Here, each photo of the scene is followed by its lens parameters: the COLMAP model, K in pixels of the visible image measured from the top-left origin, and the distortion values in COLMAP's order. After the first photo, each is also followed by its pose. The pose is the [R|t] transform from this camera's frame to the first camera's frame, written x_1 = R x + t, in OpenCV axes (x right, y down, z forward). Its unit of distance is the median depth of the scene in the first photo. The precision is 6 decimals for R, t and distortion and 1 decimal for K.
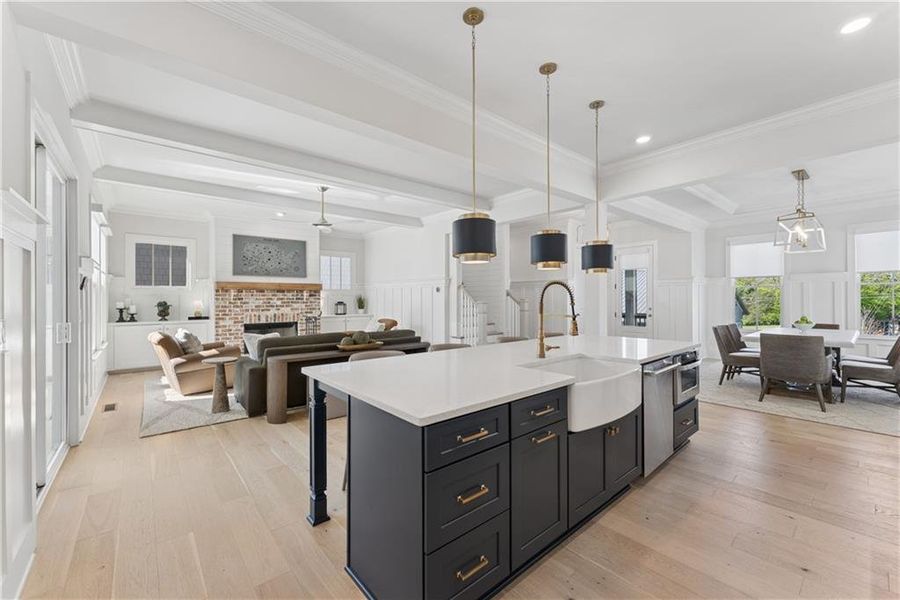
lens RADIAL K [[367.0, 0, 445.7], [0, 367.0, 298.7], [0, 0, 1]] dist [-0.001300, 0.000095]
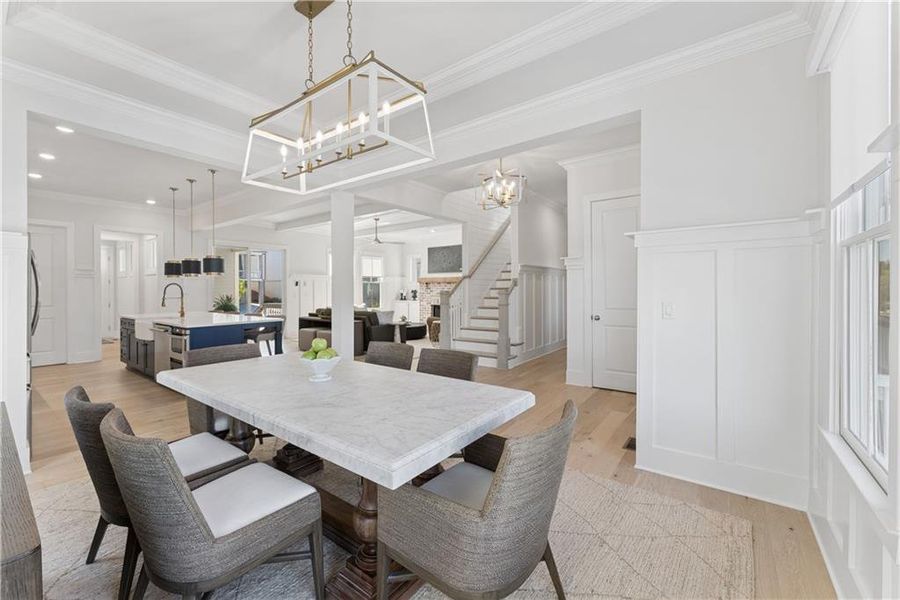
lens RADIAL K [[367.0, 0, 447.6], [0, 367.0, 290.7], [0, 0, 1]] dist [-0.001300, 0.000095]
pose [[0.229515, 0.010375, -0.973250, 1.014578], [0.004230, 0.999923, 0.011657, -0.008353], [0.973296, -0.006792, 0.229454, 0.757549]]
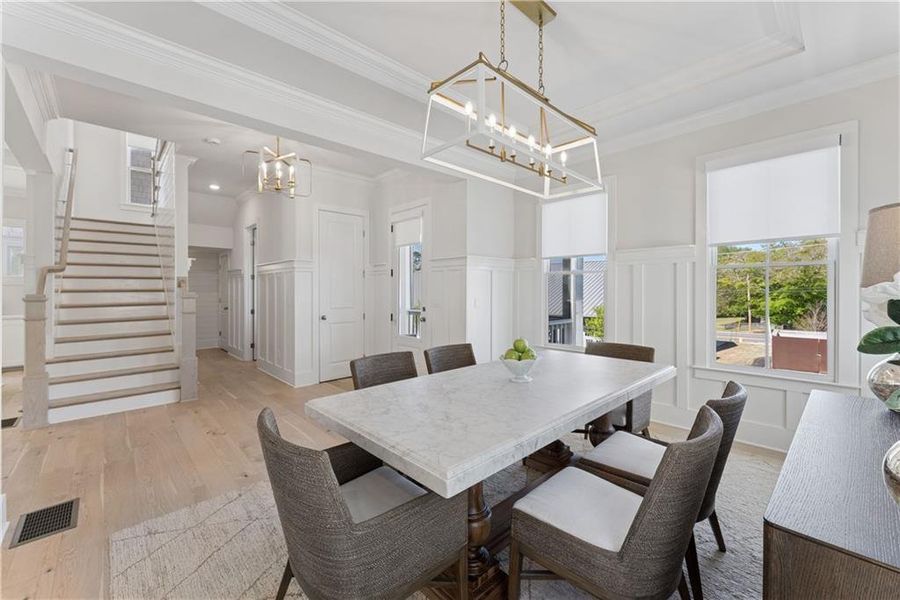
lens RADIAL K [[367.0, 0, 448.8], [0, 367.0, 292.2], [0, 0, 1]] dist [-0.001300, 0.000095]
pose [[0.999021, 0.001128, 0.044215, 0.613187], [-0.001394, 0.999981, 0.005974, -0.005534], [-0.044208, -0.006029, 0.999004, 0.418241]]
